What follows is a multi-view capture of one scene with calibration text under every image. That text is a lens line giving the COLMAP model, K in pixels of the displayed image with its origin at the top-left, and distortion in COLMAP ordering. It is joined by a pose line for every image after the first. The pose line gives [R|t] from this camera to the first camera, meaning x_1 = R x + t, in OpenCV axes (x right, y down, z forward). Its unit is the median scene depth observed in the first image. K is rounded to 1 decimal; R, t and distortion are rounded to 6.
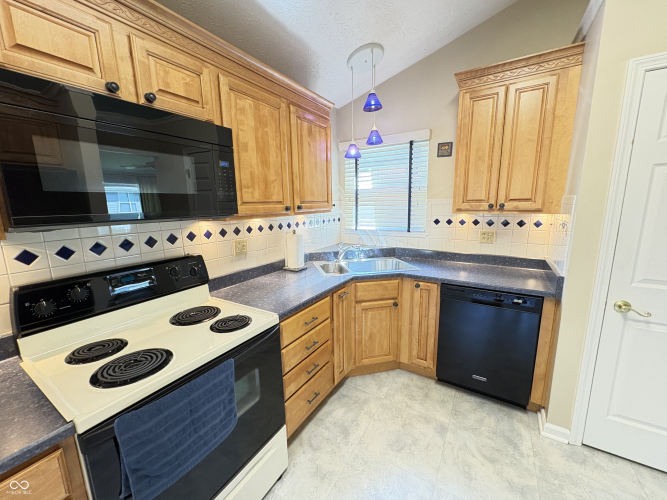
lens RADIAL K [[264.2, 0, 334.0], [0, 264.2, 250.8], [0, 0, 1]] dist [-0.000521, 0.000392]
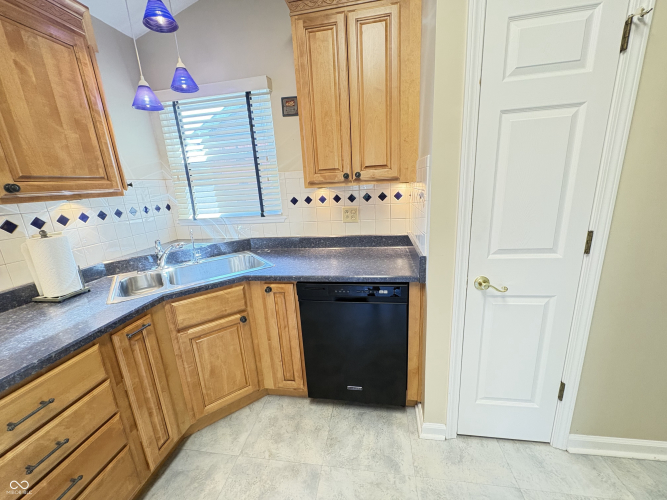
lens RADIAL K [[264.2, 0, 333.8], [0, 264.2, 251.7], [0, 0, 1]] dist [-0.000521, 0.000392]
pose [[0.921230, -0.132451, 0.365775, 0.235990], [0.110797, 0.990644, 0.079673, -0.010880], [-0.372905, -0.032870, 0.927287, 0.264681]]
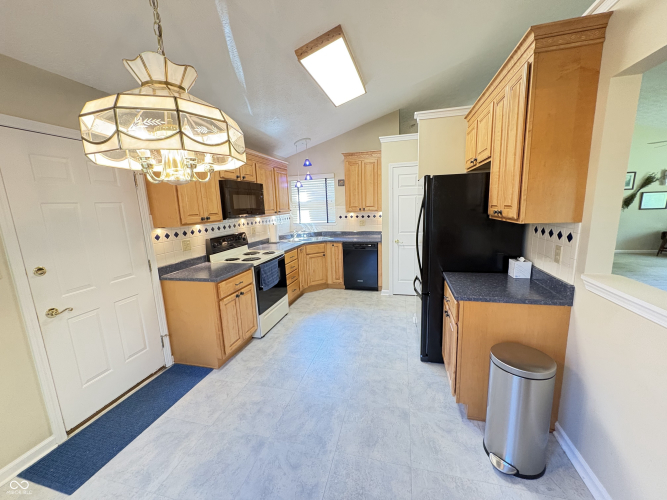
lens RADIAL K [[264.2, 0, 332.5], [0, 264.2, 247.9], [0, 0, 1]] dist [-0.000521, 0.000392]
pose [[0.956484, -0.064406, 0.284587, -0.337850], [0.070362, 0.997464, -0.010742, 0.184542], [-0.283173, 0.030299, 0.958590, -1.184199]]
